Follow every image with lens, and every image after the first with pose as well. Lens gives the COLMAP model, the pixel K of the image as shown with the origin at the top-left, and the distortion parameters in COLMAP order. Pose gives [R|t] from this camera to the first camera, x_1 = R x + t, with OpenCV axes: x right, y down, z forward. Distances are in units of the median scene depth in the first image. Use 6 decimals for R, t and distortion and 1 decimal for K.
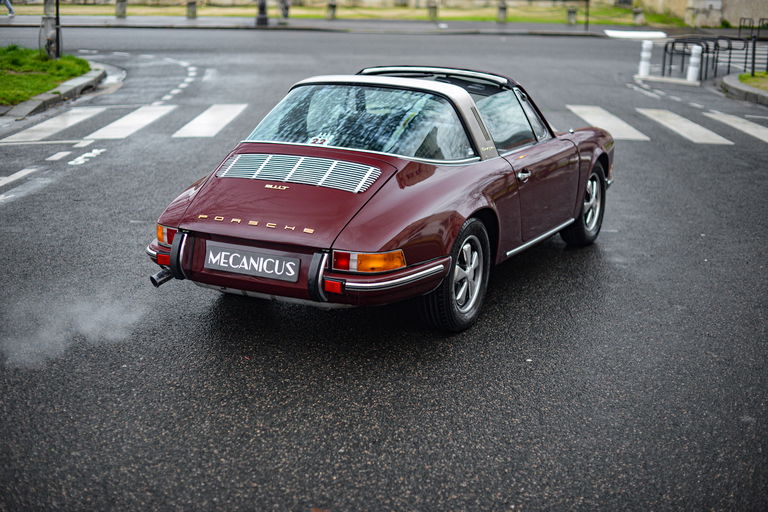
lens RADIAL K [[1115.4, 0, 373.1], [0, 1115.4, 291.2], [0, 0, 1]] dist [-0.103754, 0.000000]
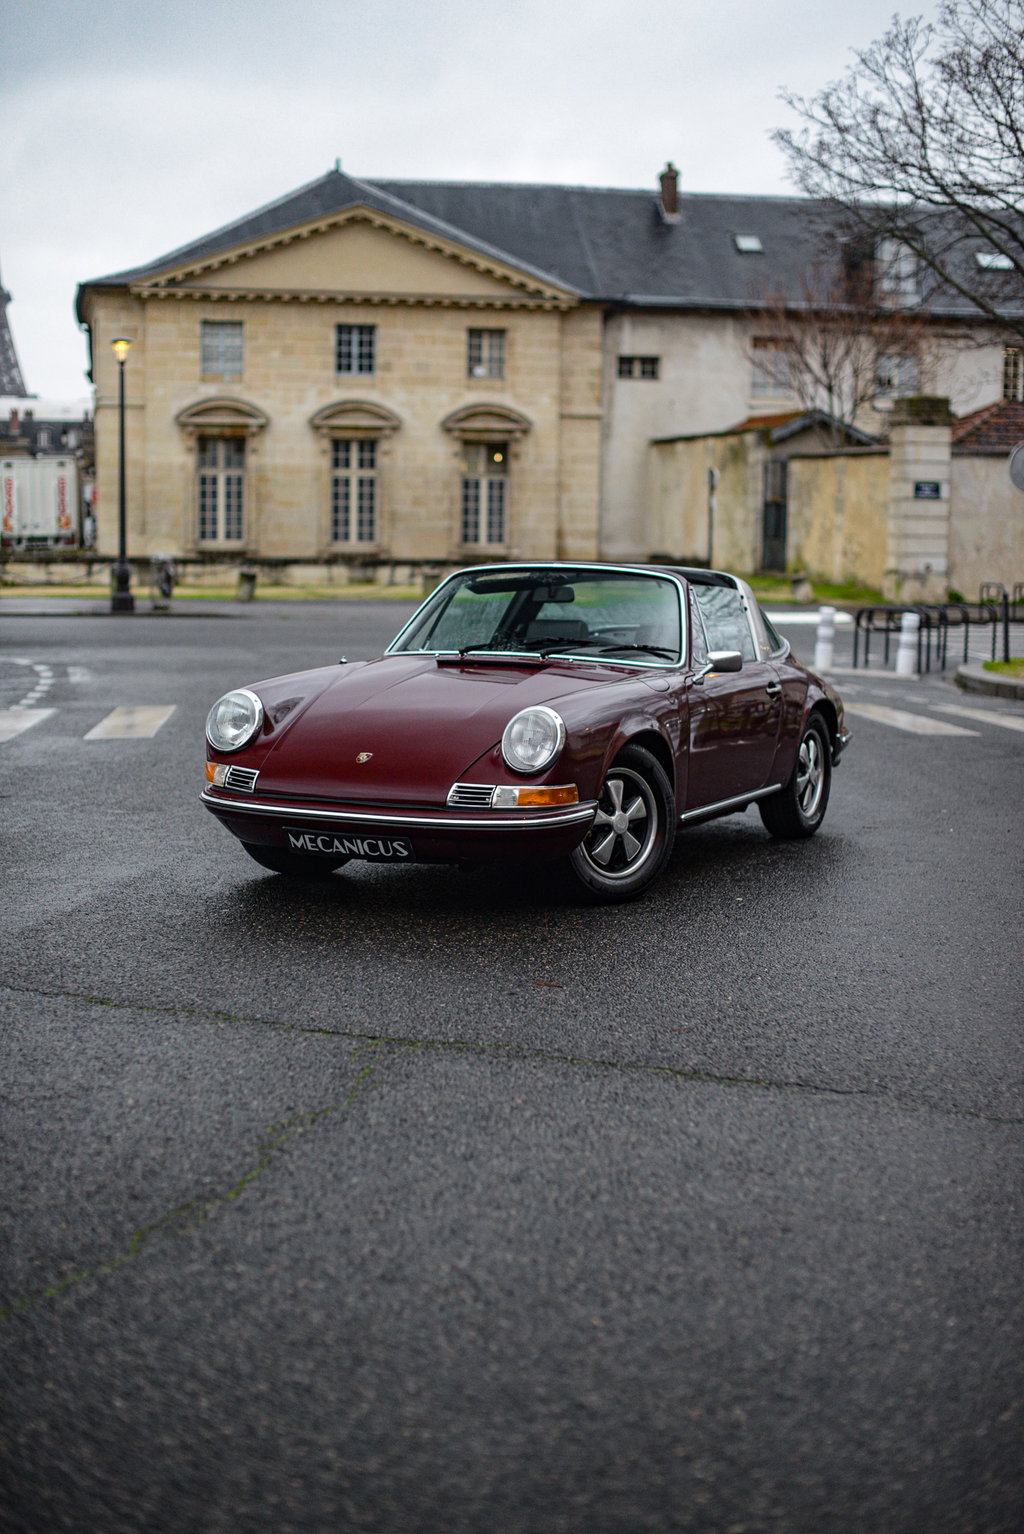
lens RADIAL K [[2227.8, 0, 496.7], [0, 2227.8, 803.7], [0, 0, 1]] dist [-0.103754, 0.000000]
pose [[0.994965, -0.020238, 0.098156, -0.124648], [0.035842, 0.986479, -0.159918, 0.165409], [-0.093592, 0.162631, 0.982238, -0.363161]]
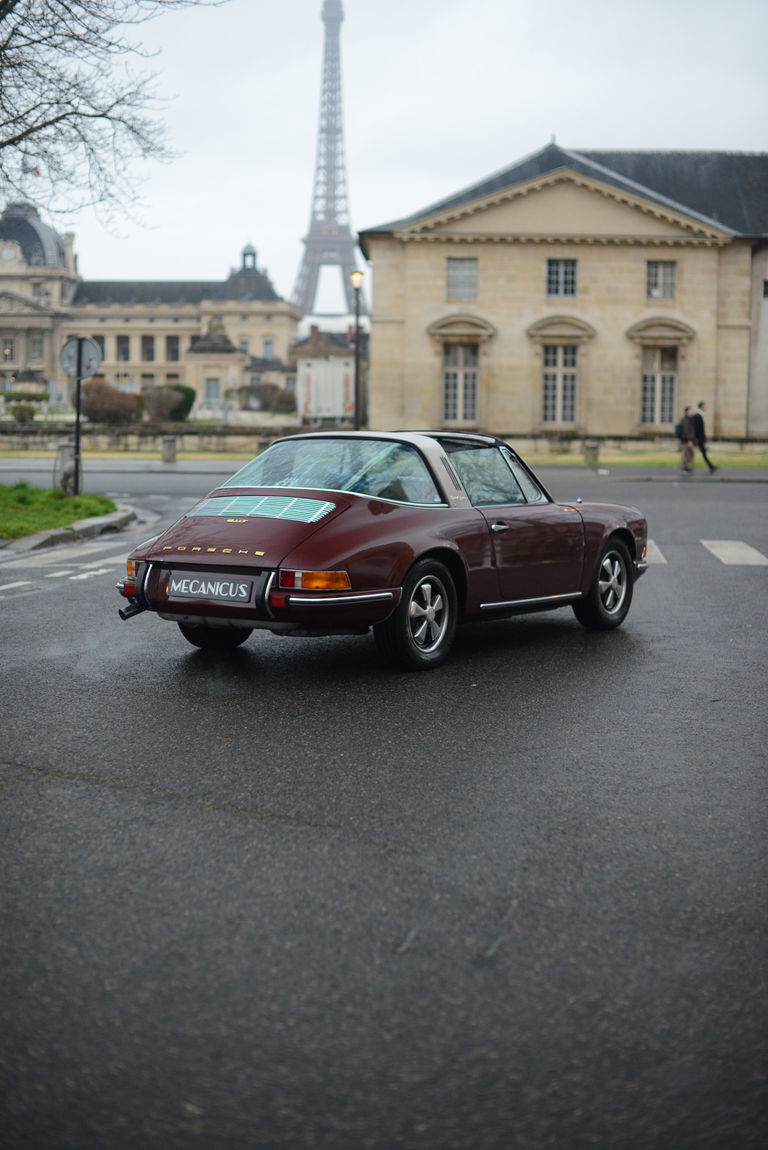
lens RADIAL K [[1670.1, 0, 378.6], [0, 1670.1, 599.3], [0, 0, 1]] dist [-0.103754, 0.000000]
pose [[0.994575, 0.001752, -0.104011, 0.146903], [-0.019853, 0.984677, -0.173252, 0.174396], [0.102113, 0.174377, 0.979370, -0.365359]]
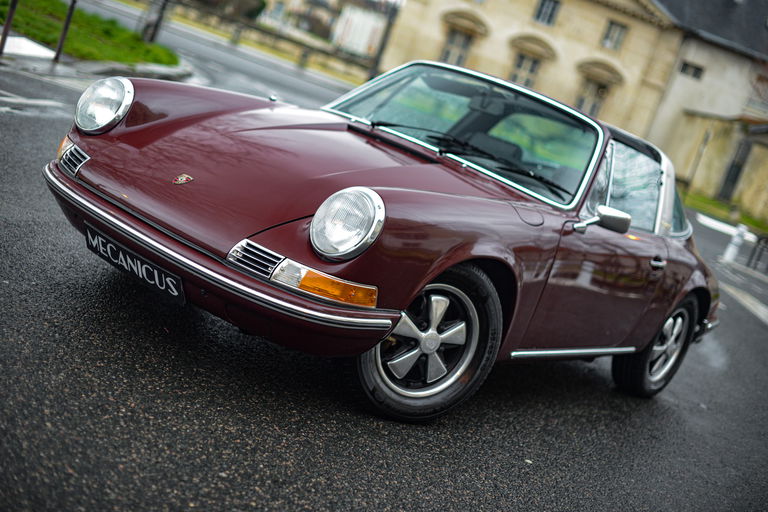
lens RADIAL K [[1115.4, 0, 369.3], [0, 1115.4, 271.5], [0, 0, 1]] dist [-0.103754, 0.000000]
pose [[0.943861, 0.326097, -0.052796, 0.027472], [-0.330000, 0.938050, -0.105654, 0.039118], [0.015072, 0.117145, 0.993000, 0.182011]]
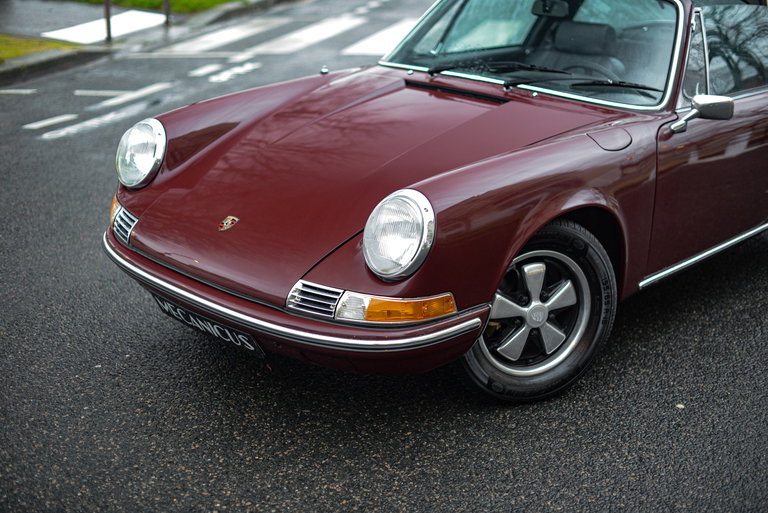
lens RADIAL K [[1115.4, 0, 384.6], [0, 1115.4, 268.8], [0, 0, 1]] dist [-0.103754, 0.000000]
pose [[0.977612, 0.069409, -0.198640, 0.064466], [-0.059588, 0.996706, 0.055004, -0.030992], [0.201803, -0.041936, 0.978528, 0.224567]]
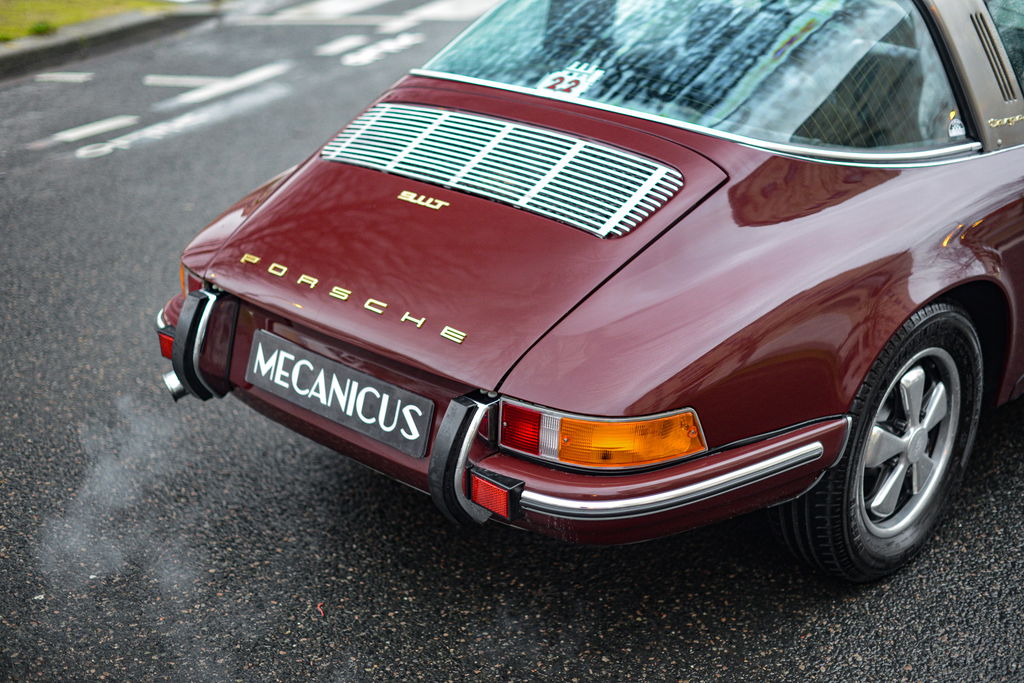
lens RADIAL K [[1487.2, 0, 509.4], [0, 1487.2, 347.2], [0, 0, 1]] dist [-0.103754, 0.000000]
pose [[0.956770, 0.101761, -0.272461, 0.065448], [-0.077096, 0.992019, 0.099777, -0.067229], [0.280440, -0.074458, 0.956979, 0.340143]]
